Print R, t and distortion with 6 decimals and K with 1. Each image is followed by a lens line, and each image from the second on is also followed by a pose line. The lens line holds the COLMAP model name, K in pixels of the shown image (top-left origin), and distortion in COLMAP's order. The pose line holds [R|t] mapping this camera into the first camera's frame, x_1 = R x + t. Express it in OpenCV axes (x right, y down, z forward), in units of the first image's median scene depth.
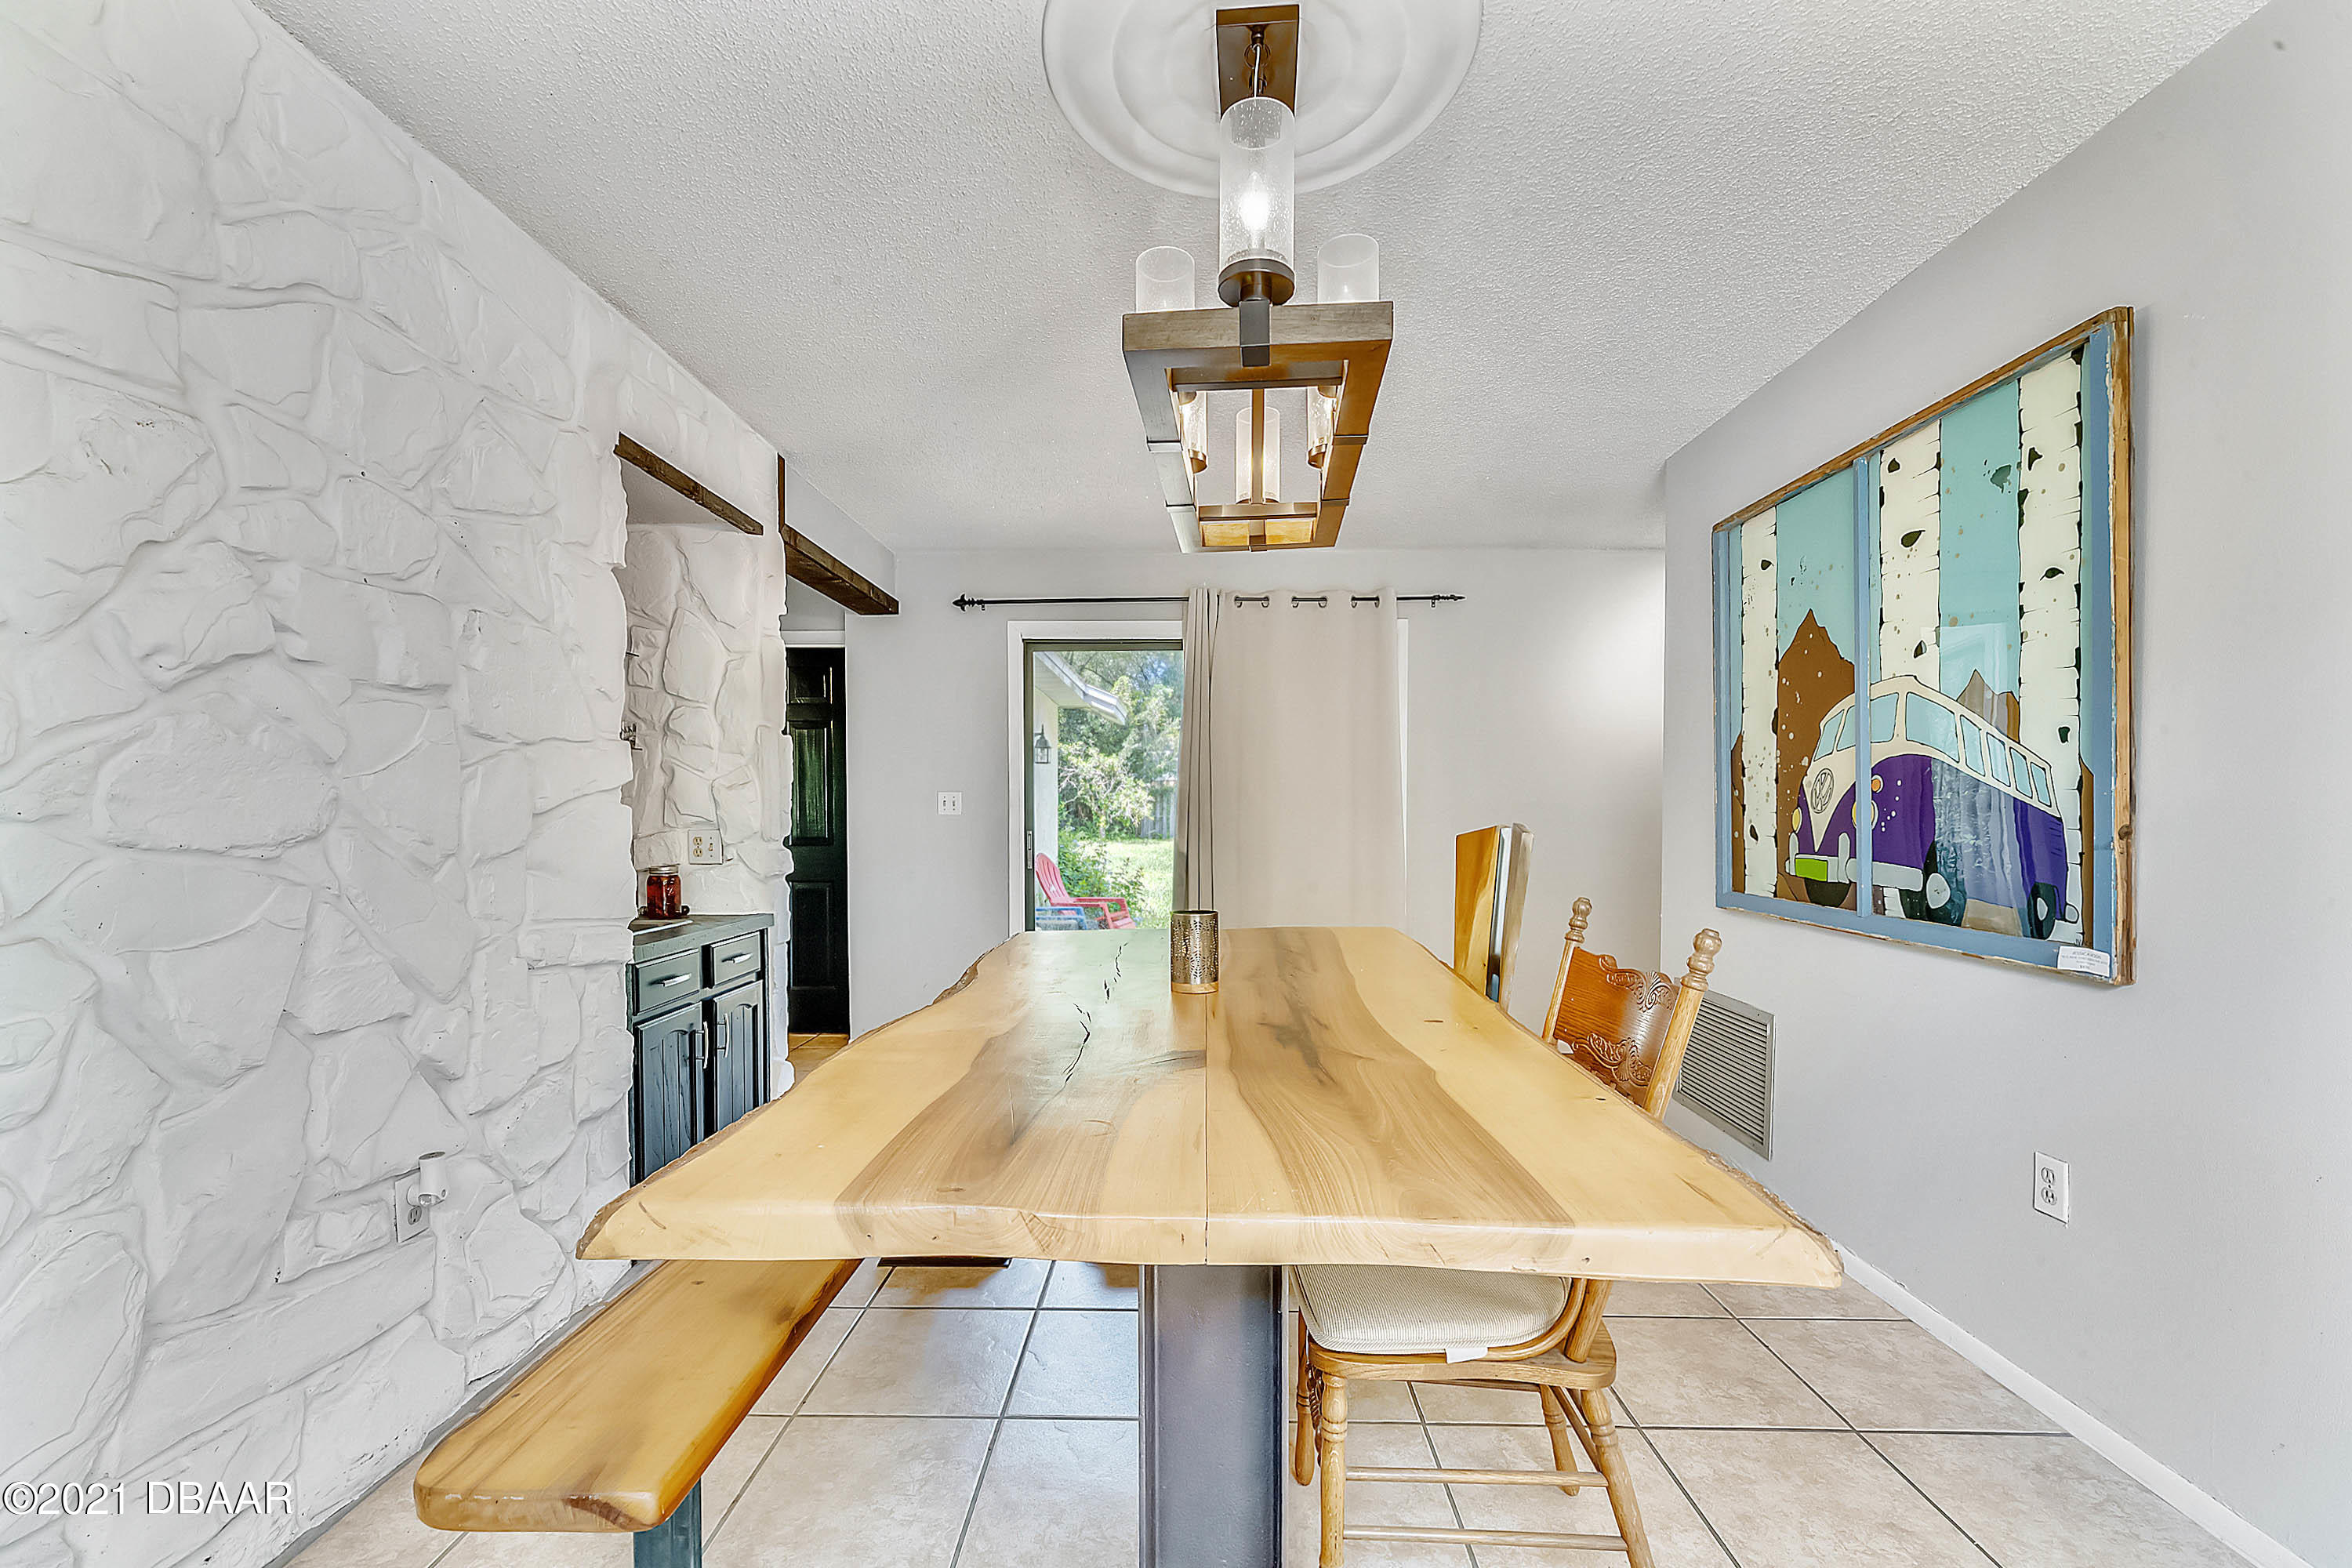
lens RADIAL K [[967.6, 0, 1164.3], [0, 967.6, 841.4], [0, 0, 1]] dist [-0.006042, 0.000263]
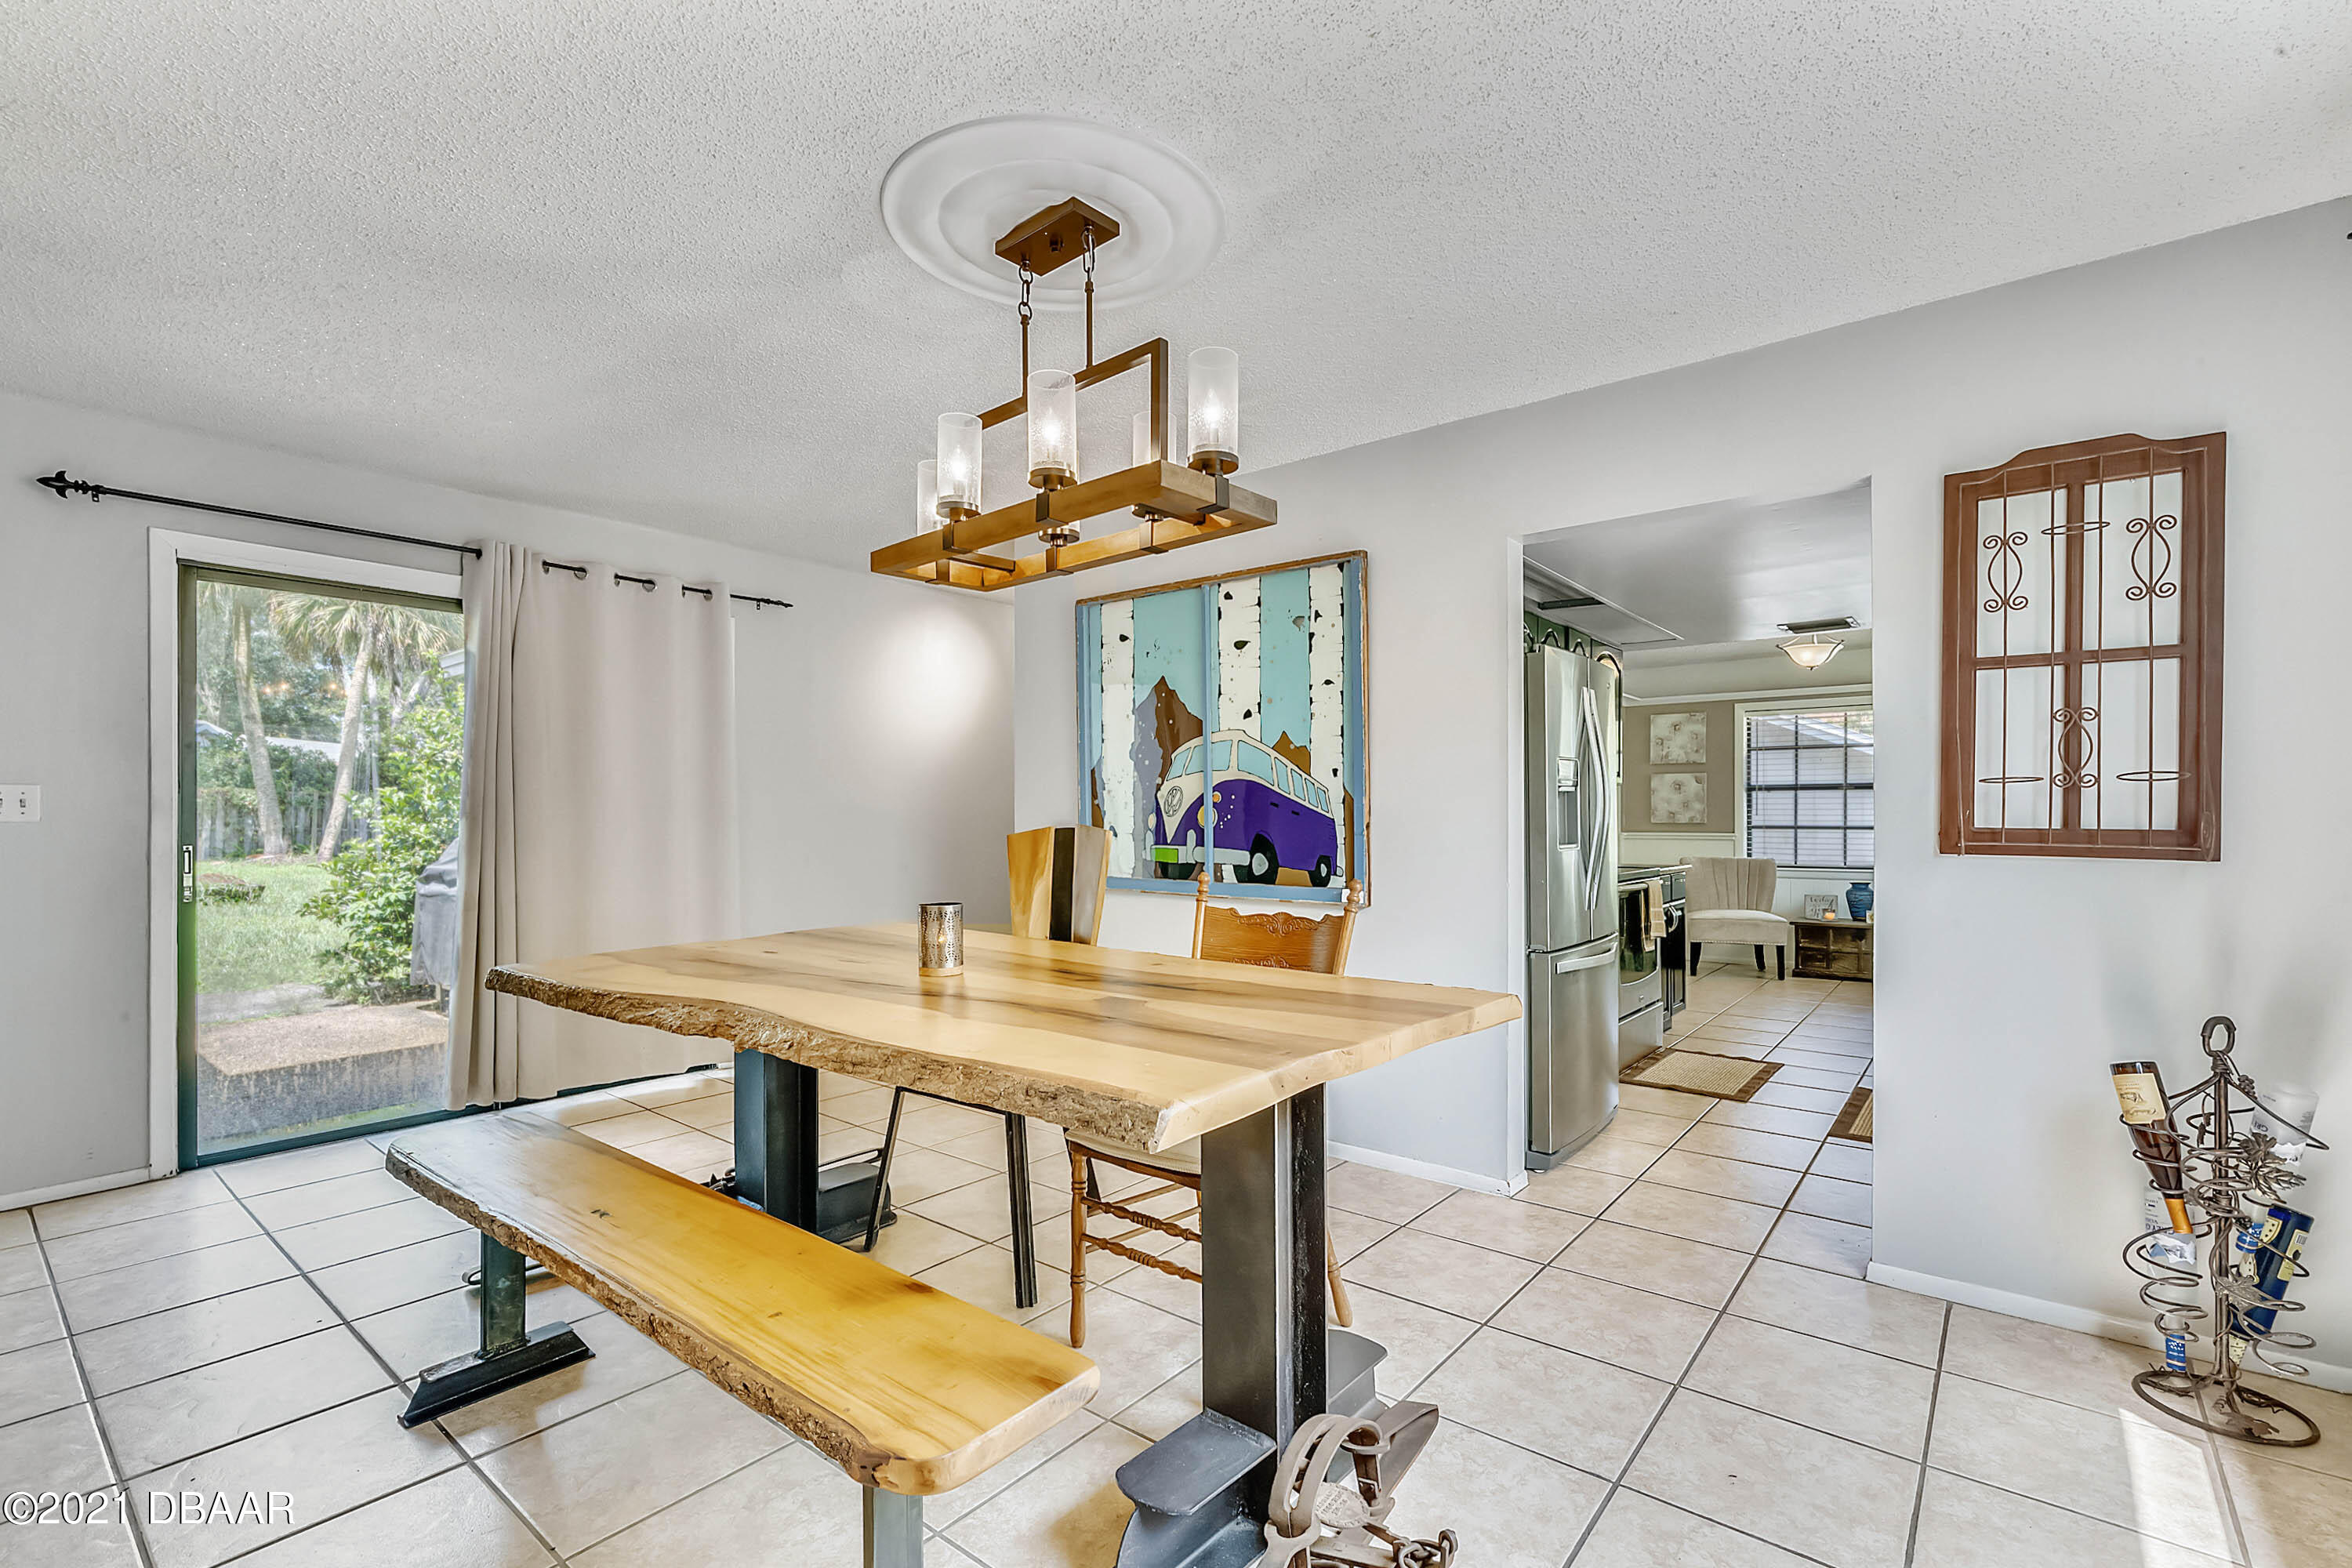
lens RADIAL K [[1052.9, 0, 1152.4], [0, 1052.9, 833.0], [0, 0, 1]] dist [0.007115, -0.000266]
pose [[0.616834, -0.012543, 0.786994, -0.666375], [0.024592, 0.999692, -0.003342, 0.000547], [-0.786709, 0.021415, 0.616952, 0.041974]]
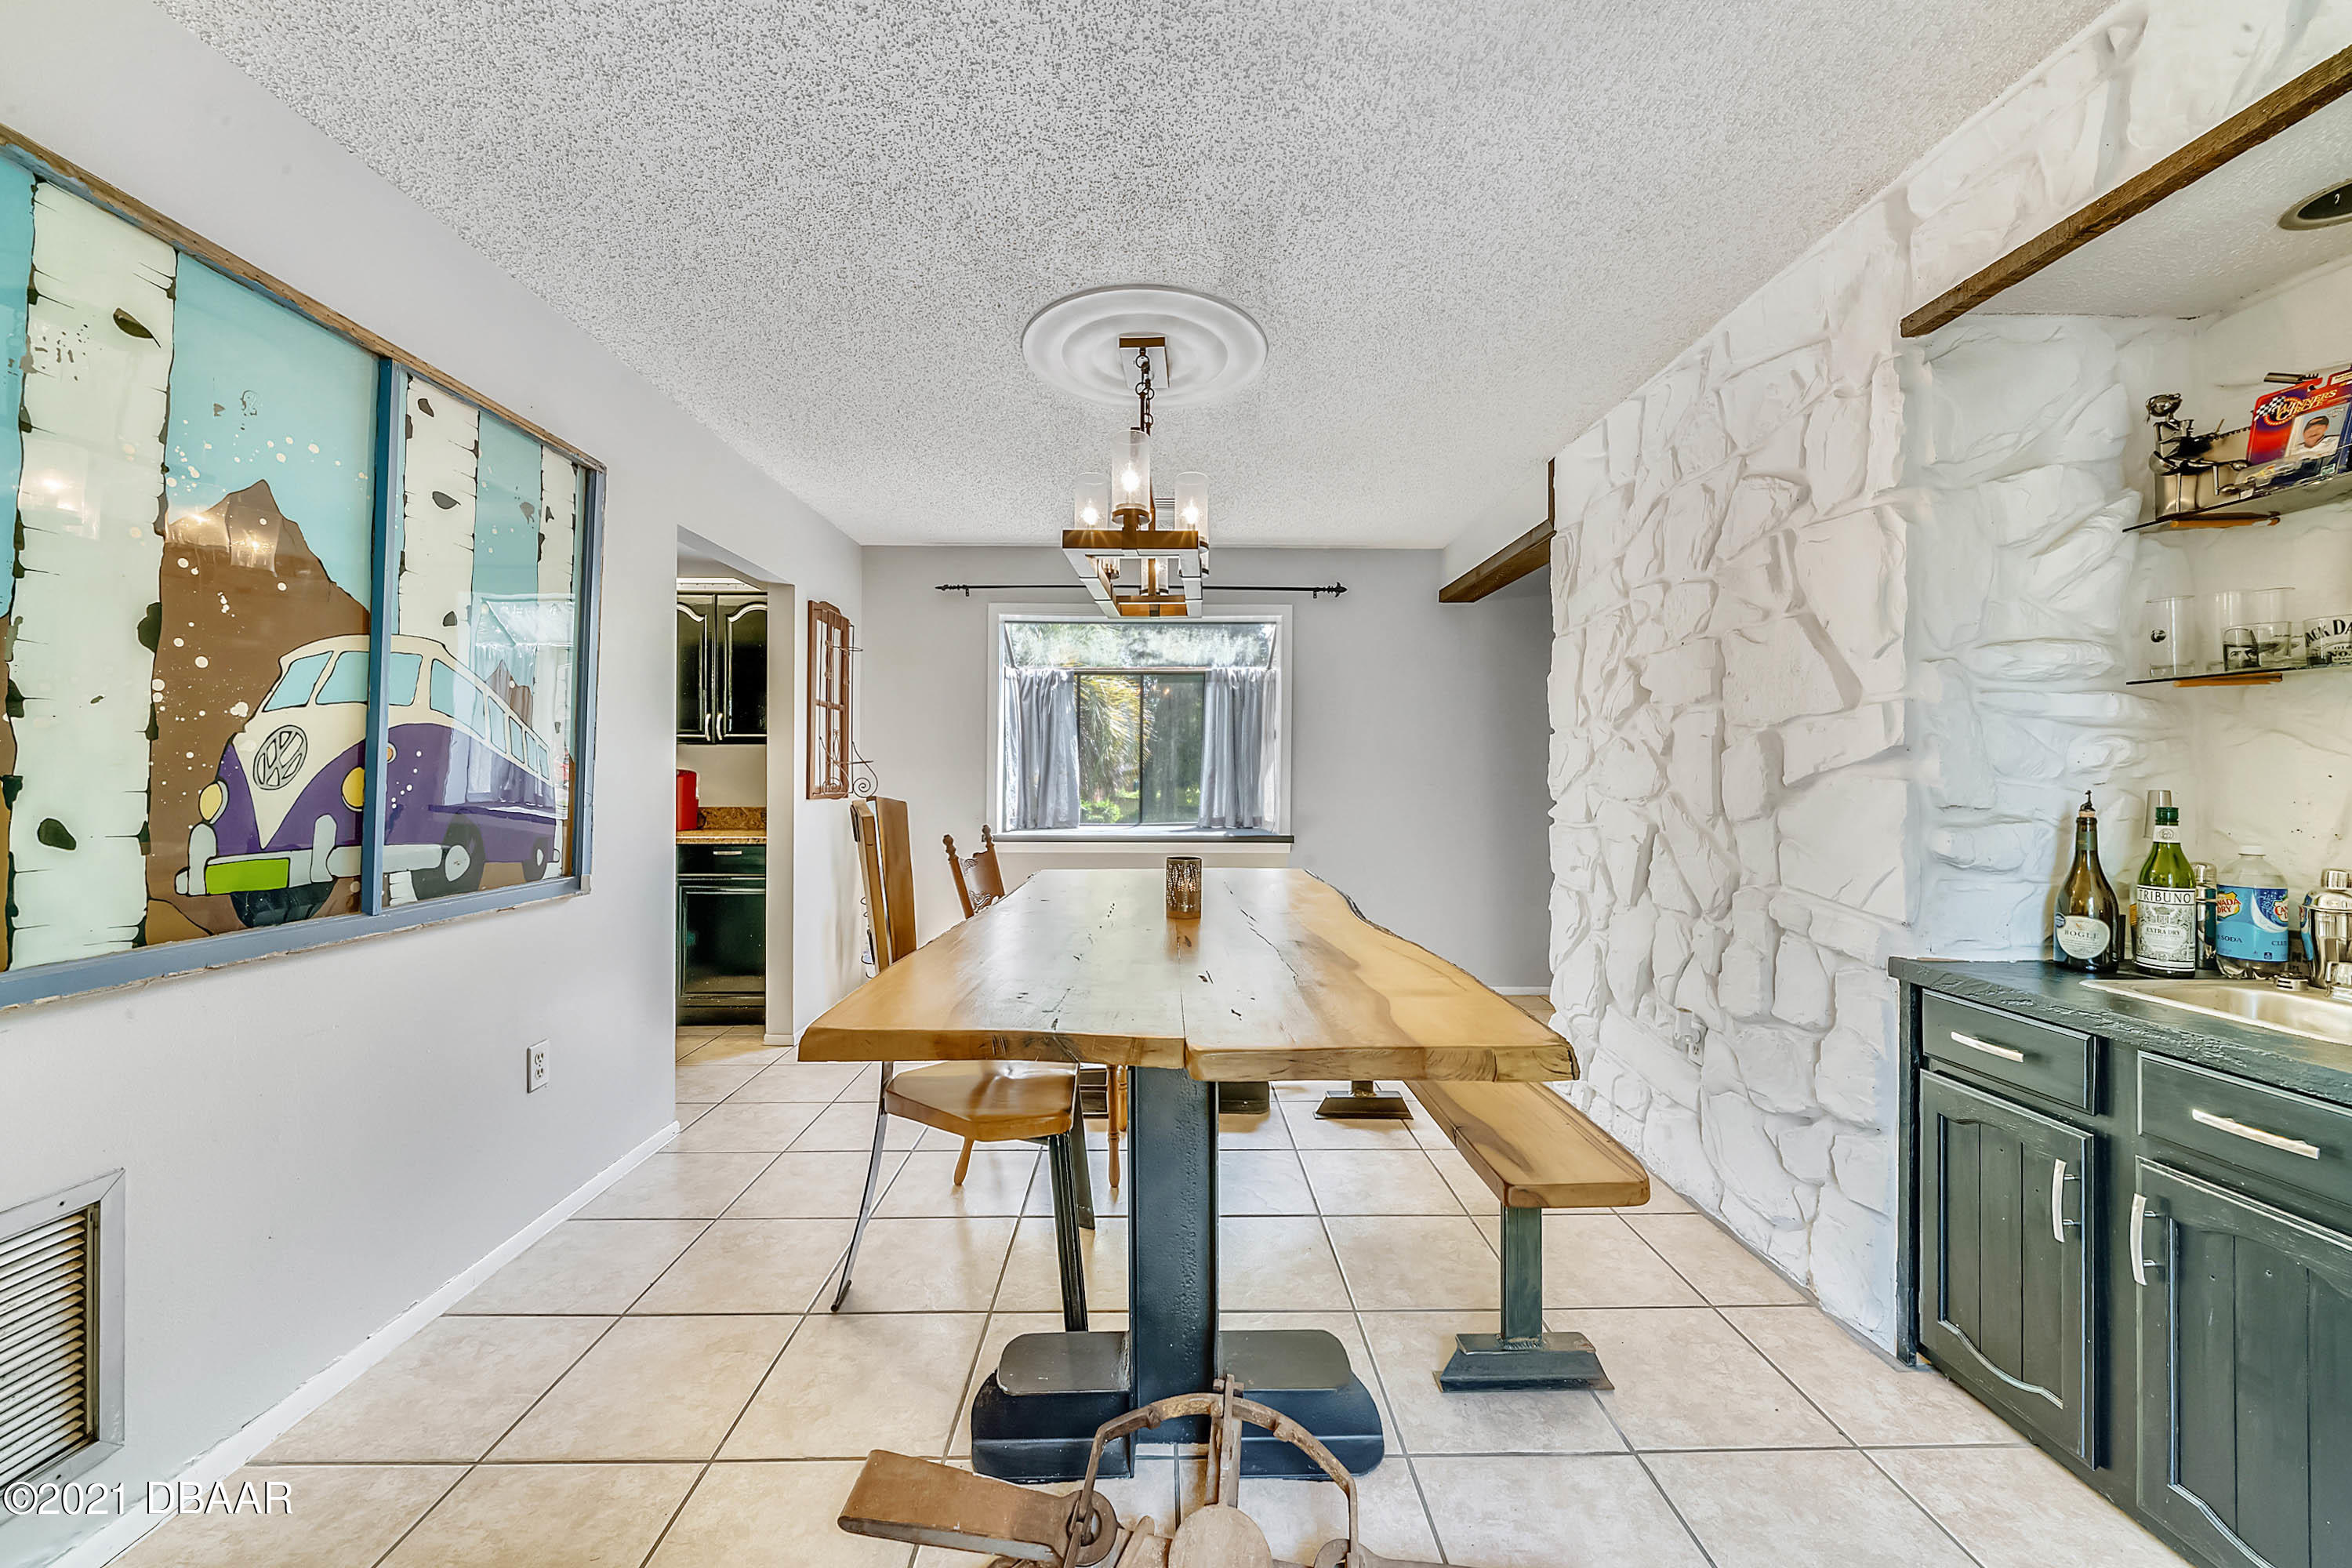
lens RADIAL K [[852.4, 0, 1180.3], [0, 852.4, 777.8], [0, 0, 1]] dist [-0.002888, -0.000901]
pose [[-0.998177, 0.001525, -0.060333, 0.089992], [-0.000667, 0.999341, 0.036286, -0.066572], [0.060349, 0.036261, -0.997519, 1.821569]]
